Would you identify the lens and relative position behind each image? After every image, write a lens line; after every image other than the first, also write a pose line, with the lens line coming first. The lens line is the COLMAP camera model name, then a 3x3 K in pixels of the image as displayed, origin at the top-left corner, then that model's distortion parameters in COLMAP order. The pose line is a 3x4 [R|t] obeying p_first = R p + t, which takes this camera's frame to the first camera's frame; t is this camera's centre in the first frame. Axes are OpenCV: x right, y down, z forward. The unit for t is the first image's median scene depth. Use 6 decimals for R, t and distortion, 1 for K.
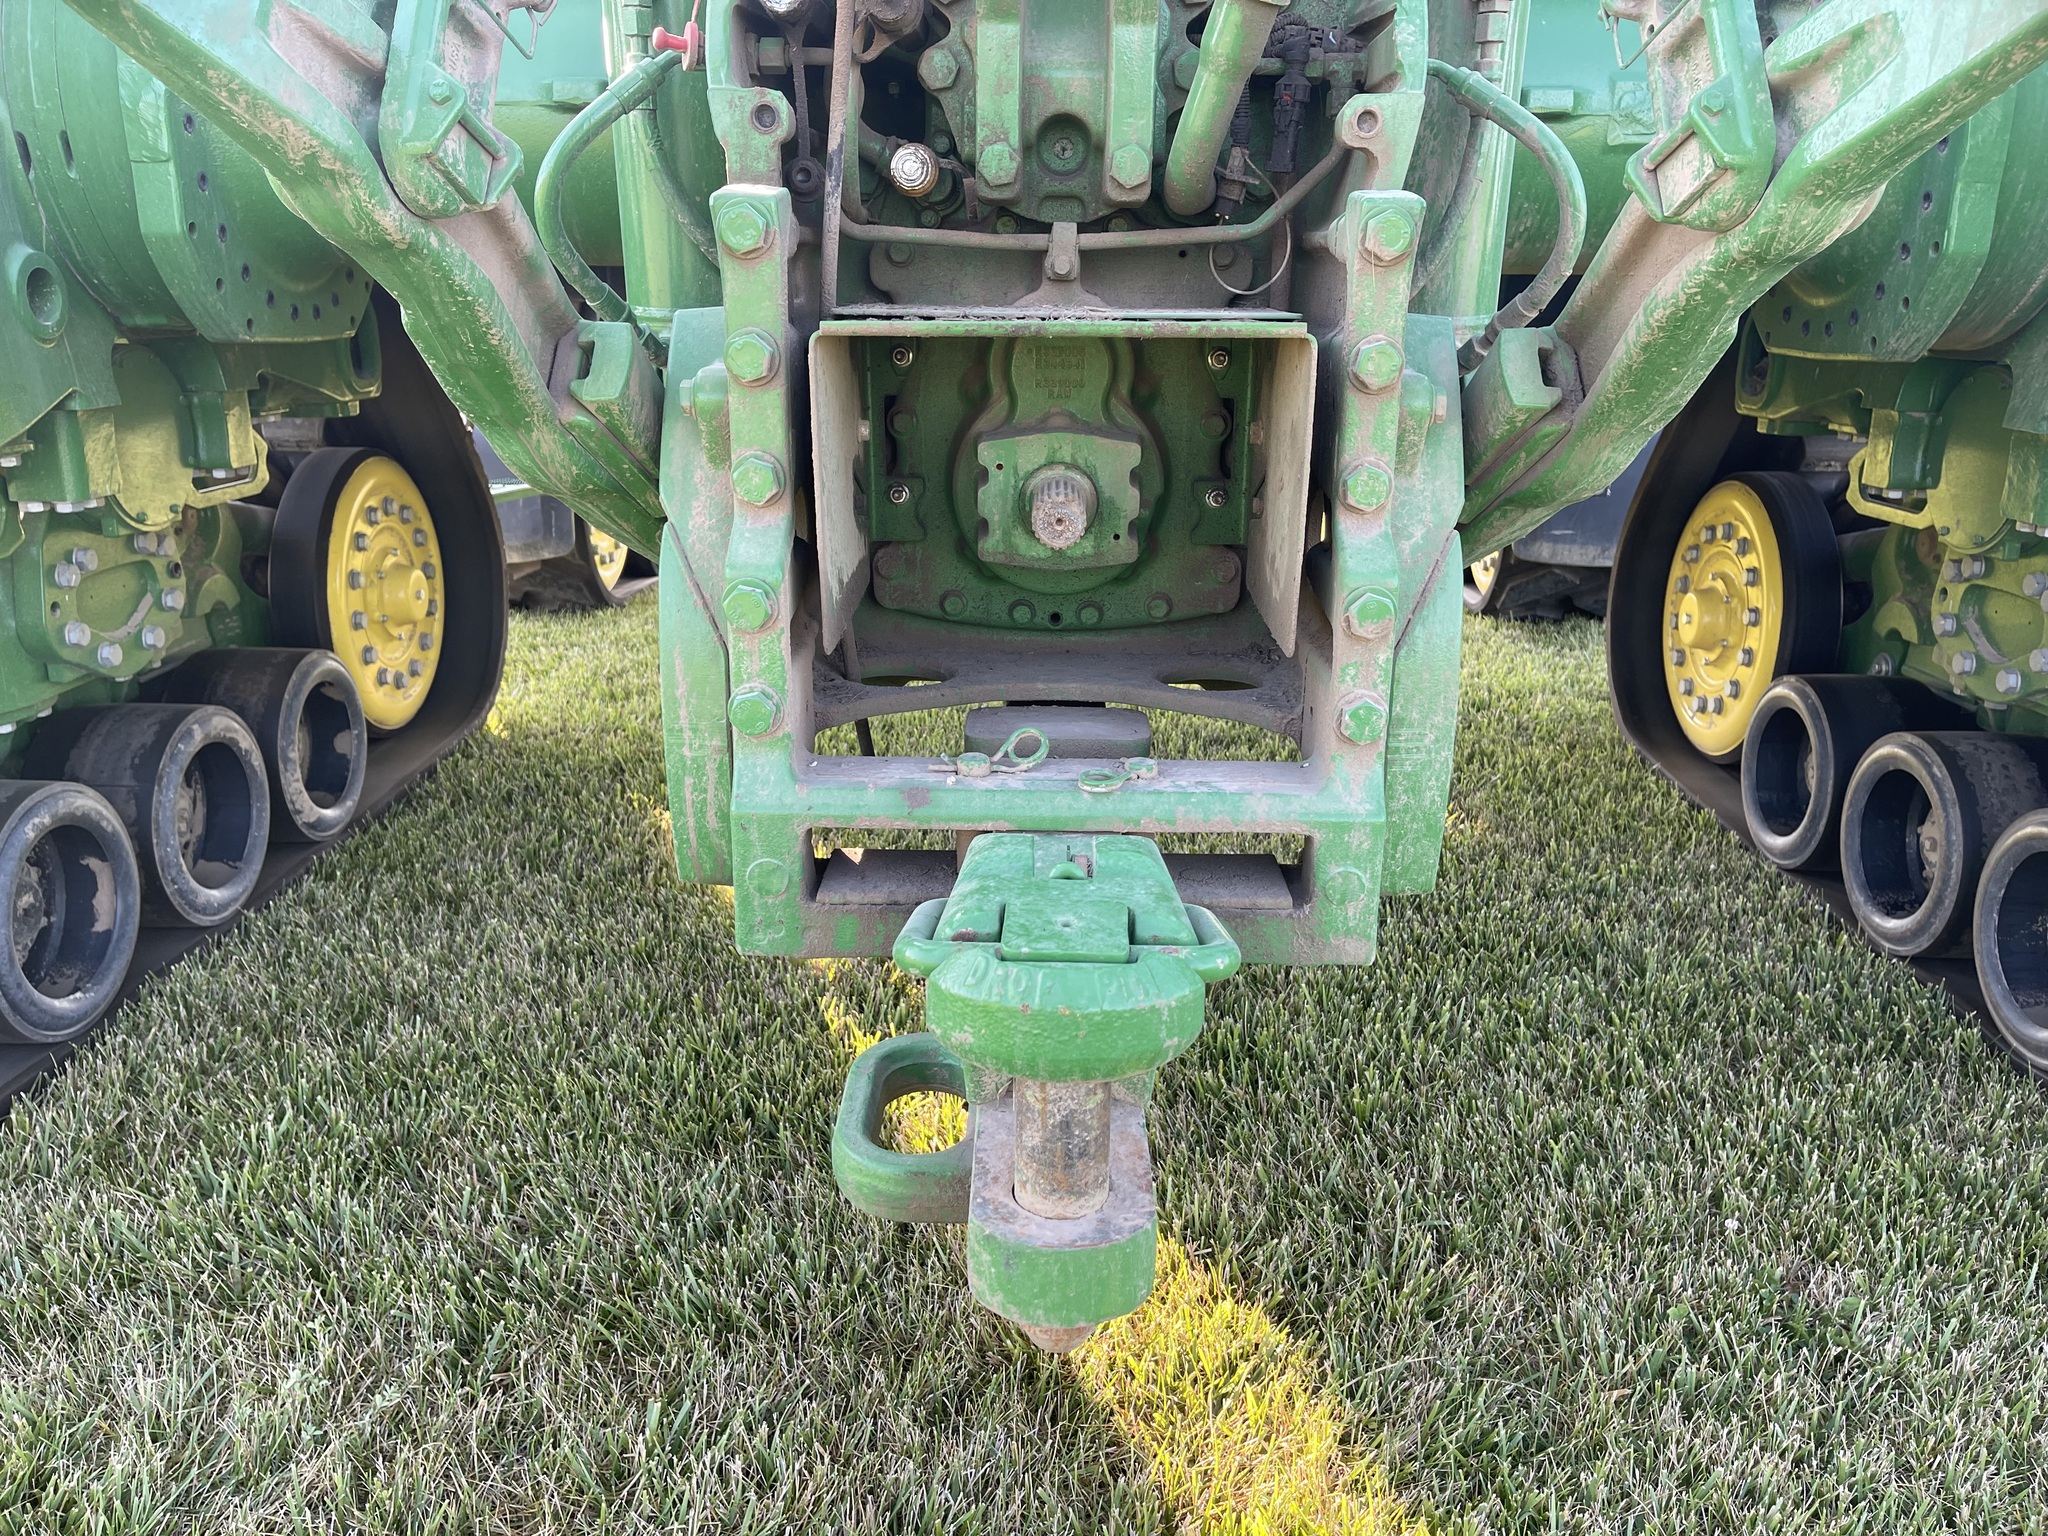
lens RADIAL K [[1552.3, 0, 1042.5], [0, 1552.3, 780.3], [0, 0, 1]] dist [0.051216, -0.055191]
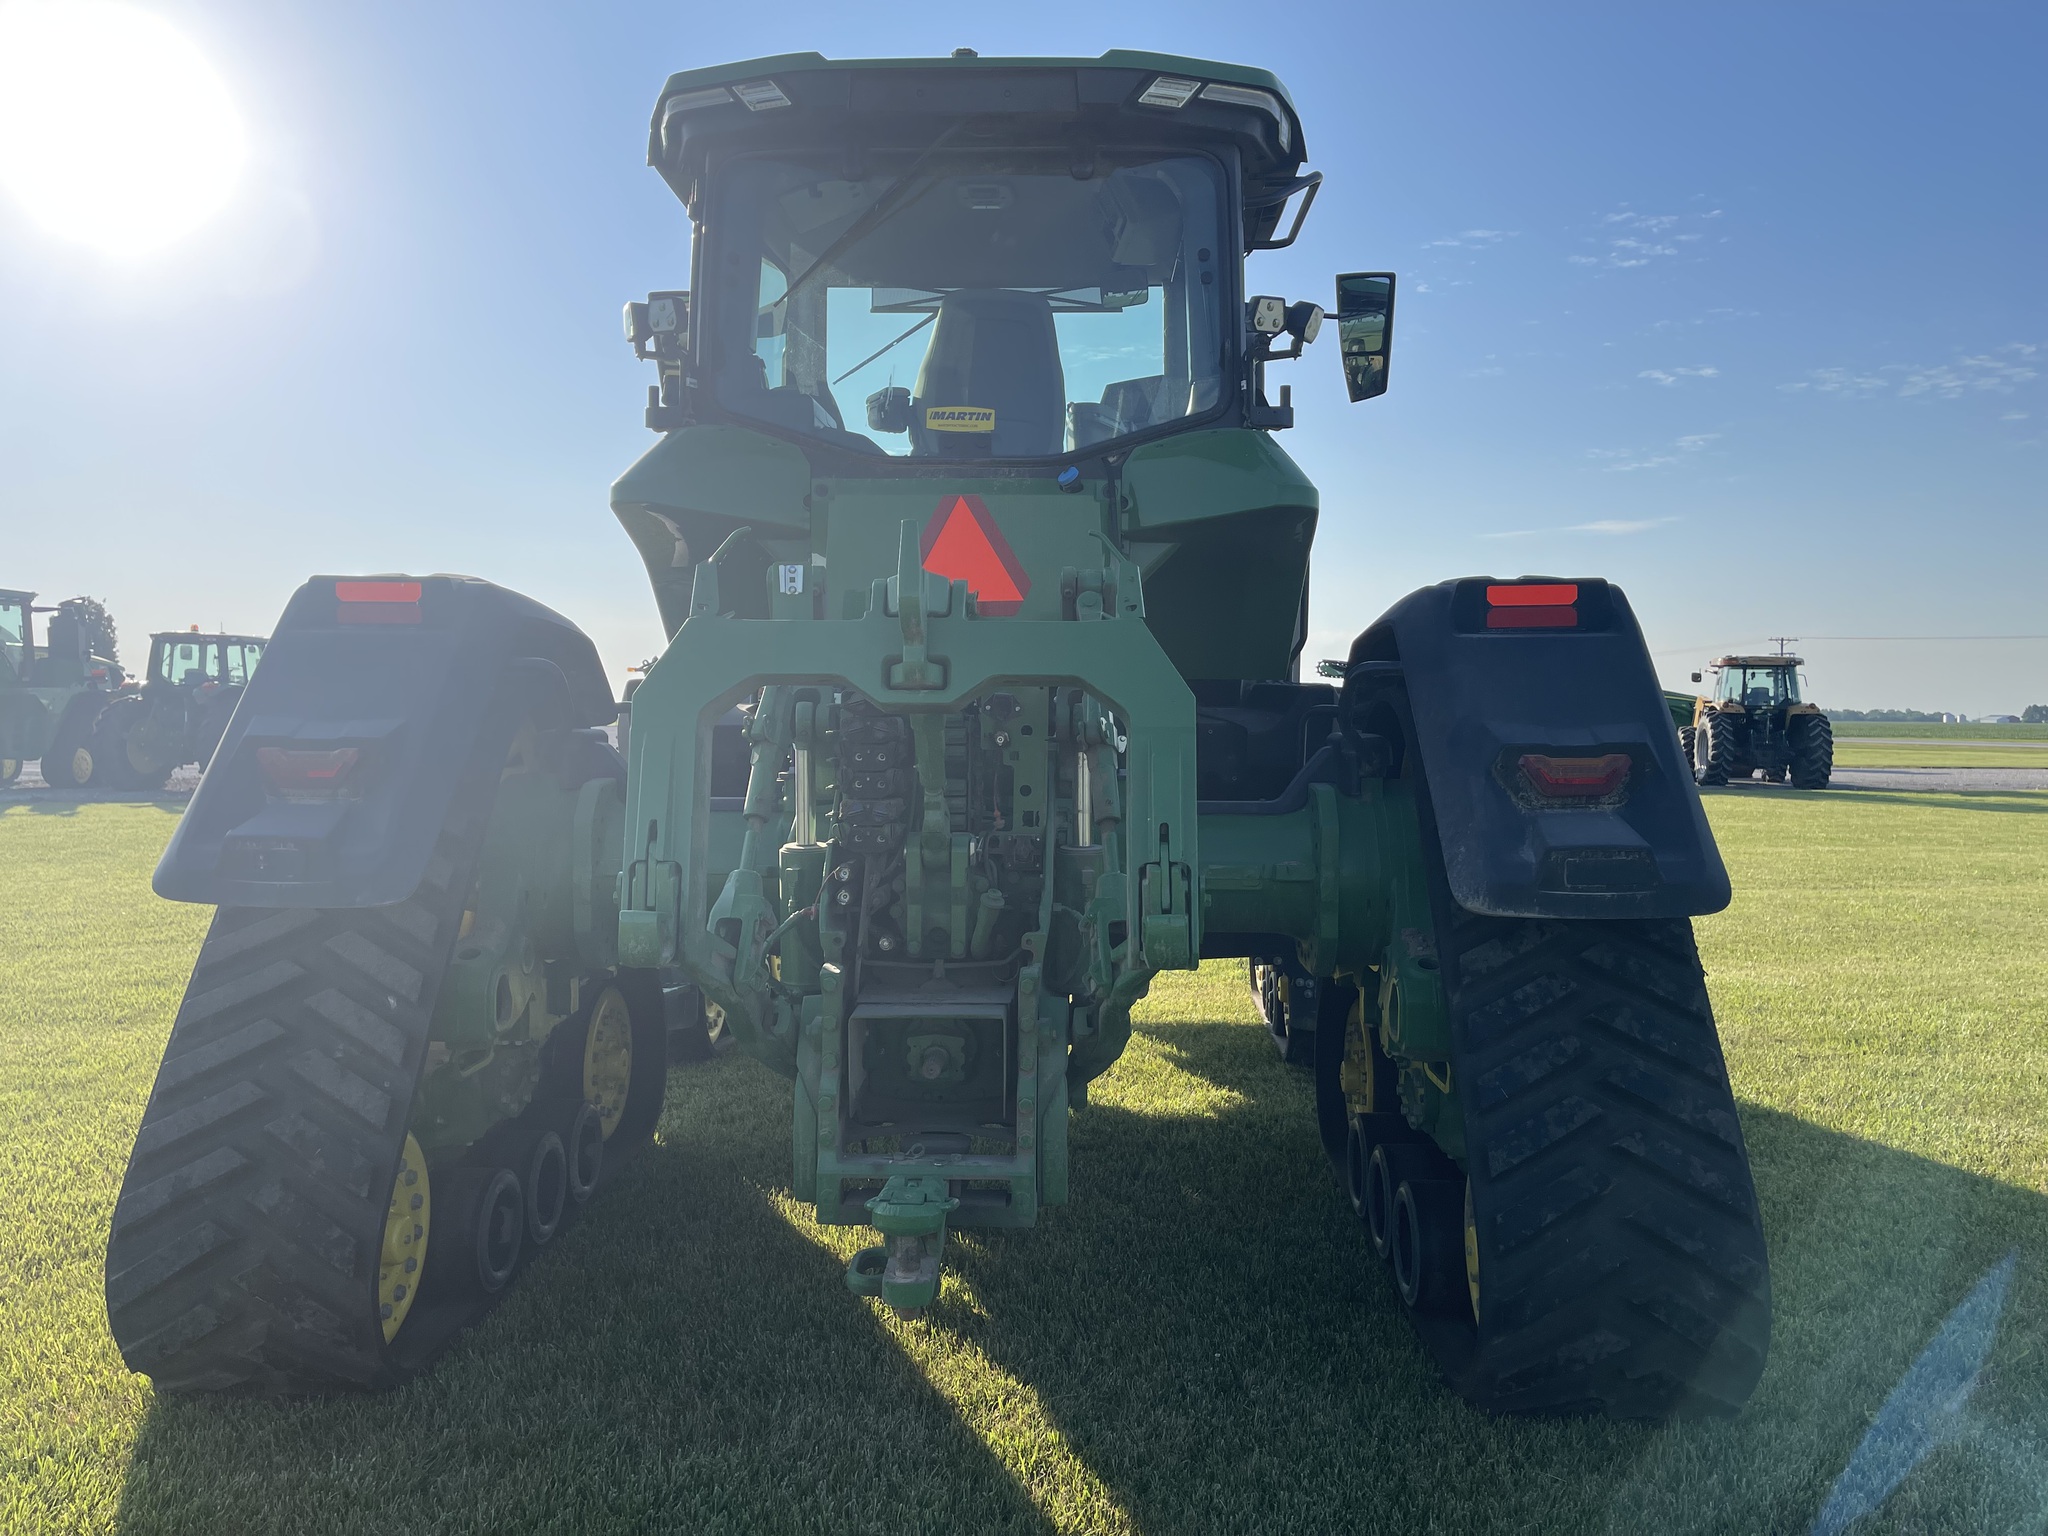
lens RADIAL K [[1552.3, 0, 1031.3], [0, 1552.3, 775.3], [0, 0, 1]] dist [0.051216, -0.055191]
pose [[0.999618, -0.006621, -0.026842, 0.258851], [-0.000488, 0.966519, -0.256595, 0.044120], [0.027642, 0.256510, 0.966146, -1.810800]]
